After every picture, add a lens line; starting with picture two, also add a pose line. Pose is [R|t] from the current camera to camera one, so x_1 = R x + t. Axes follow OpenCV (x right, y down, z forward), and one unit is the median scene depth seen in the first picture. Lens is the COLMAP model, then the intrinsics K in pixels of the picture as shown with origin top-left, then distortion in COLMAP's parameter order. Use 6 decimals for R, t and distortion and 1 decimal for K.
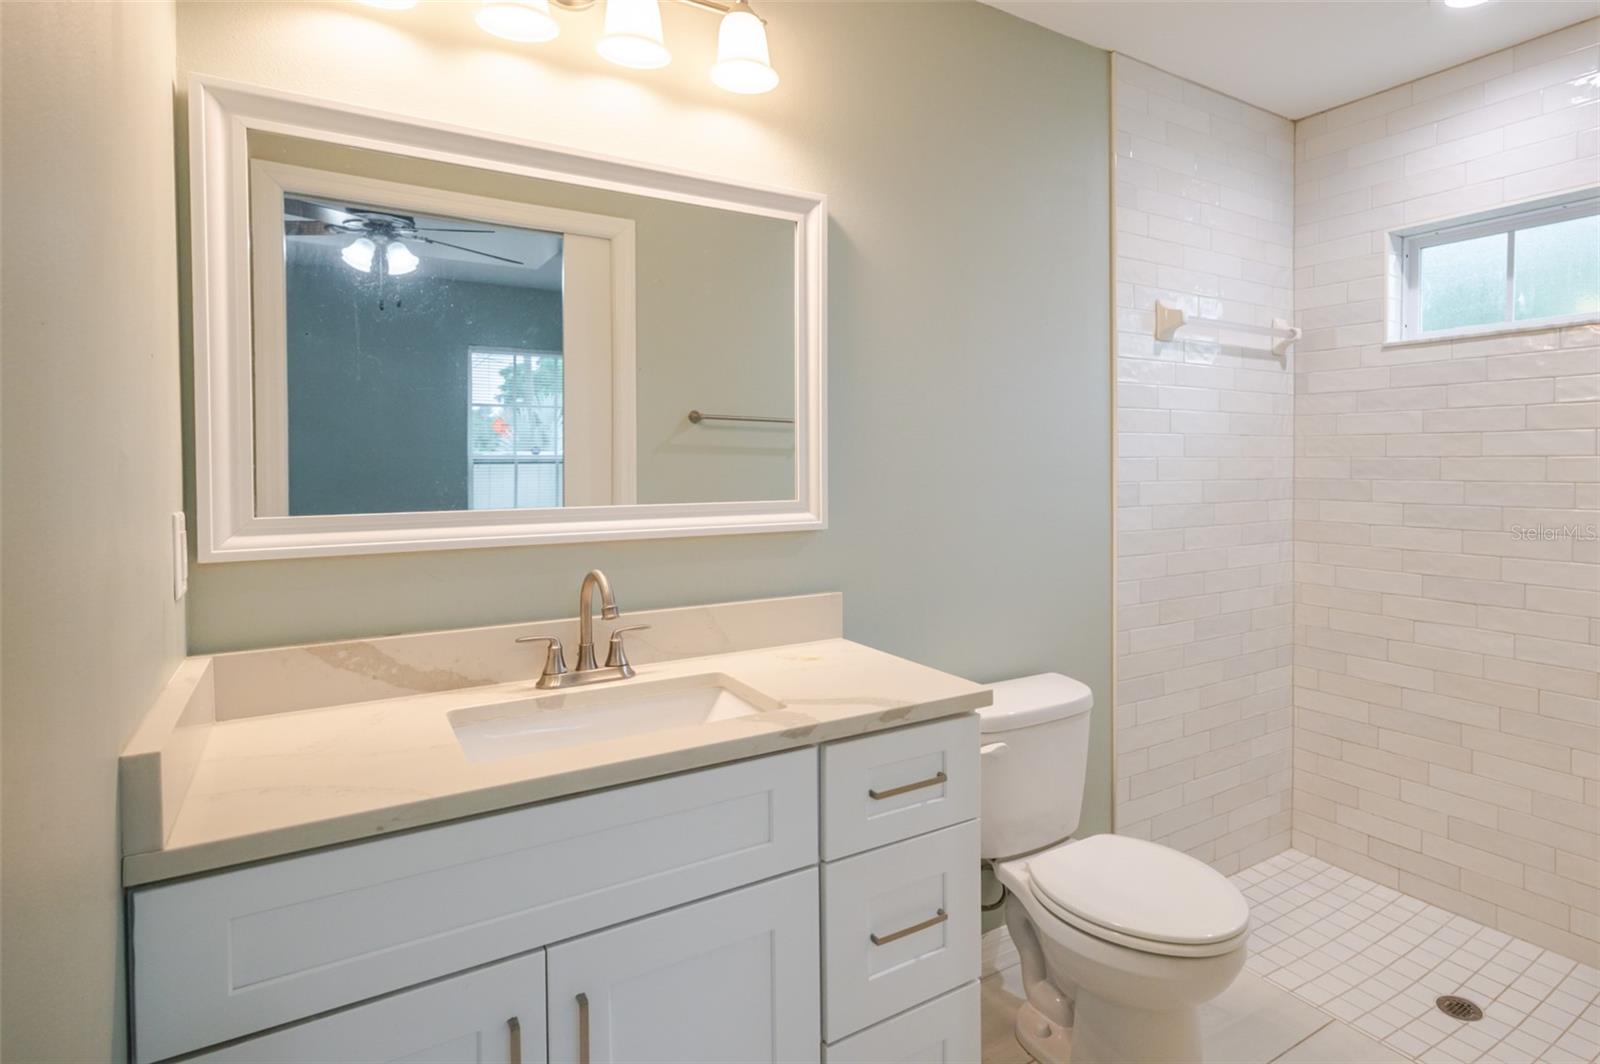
lens RADIAL K [[821.5, 0, 800.4], [0, 821.5, 487.0], [0, 0, 1]] dist [-0.037840, 0.033076]
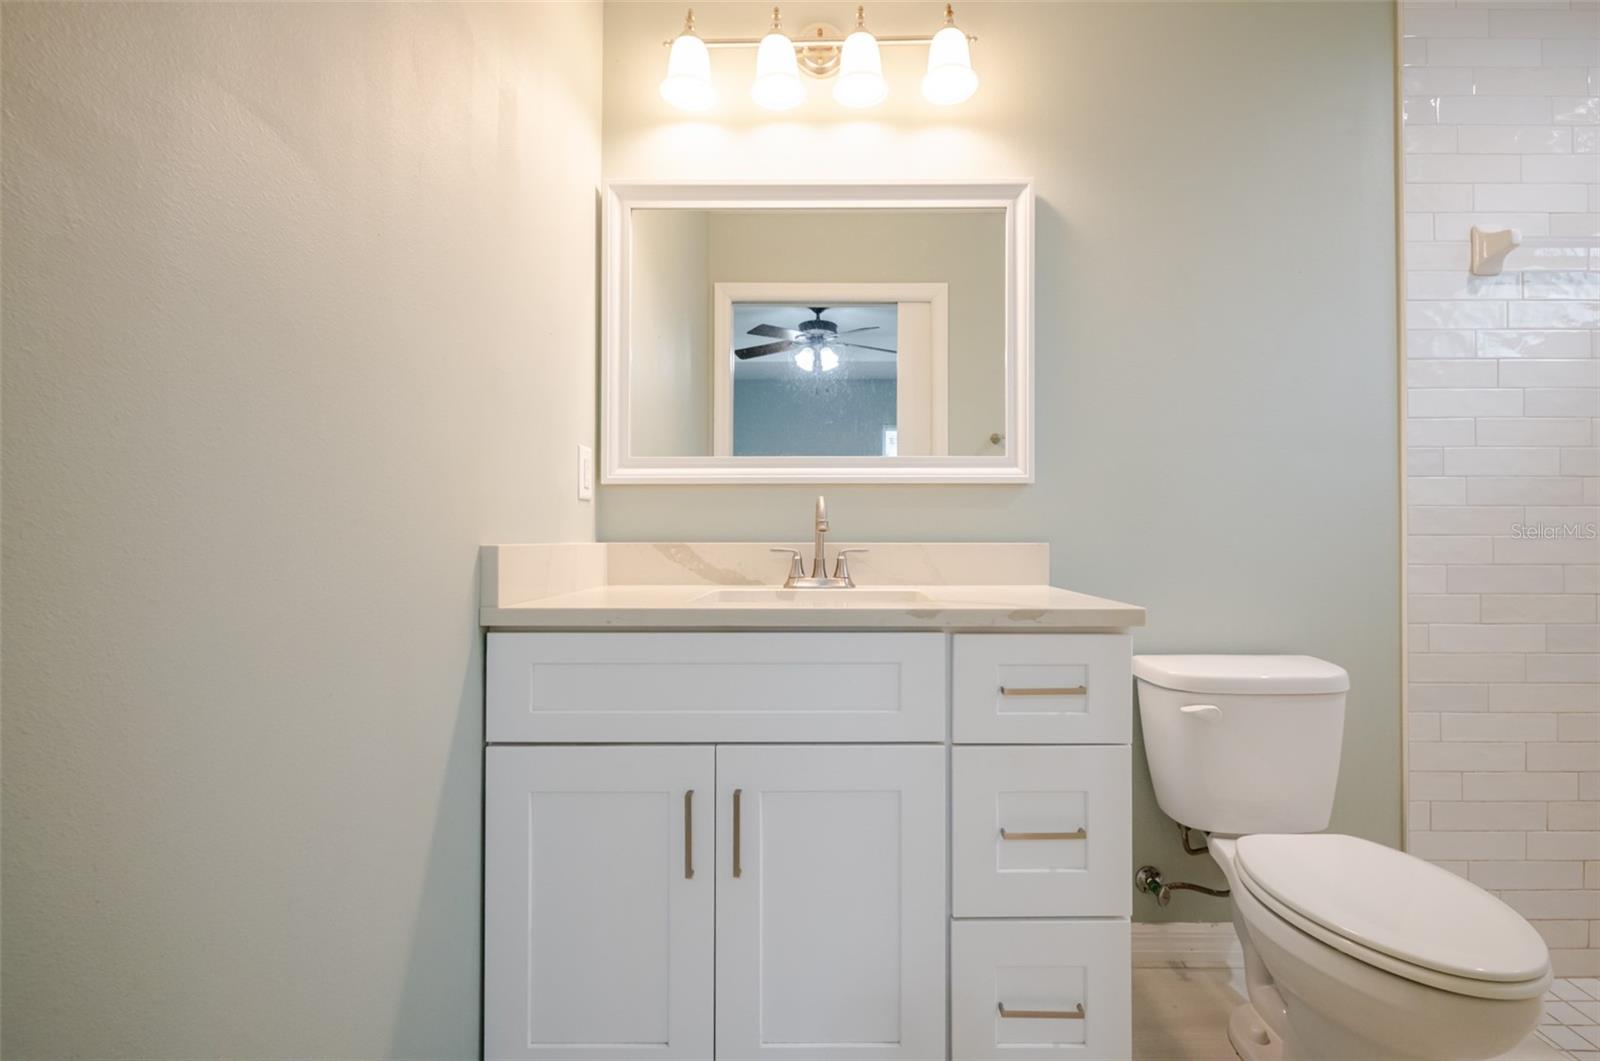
lens RADIAL K [[610.3, 0, 810.4], [0, 610.3, 521.7], [0, 0, 1]] dist [-0.003897, -0.000021]
pose [[0.858254, 0.035924, -0.511966, 0.213076], [-0.054932, 0.998247, -0.022043, 0.149775], [0.510276, 0.047042, 0.858723, 0.145932]]
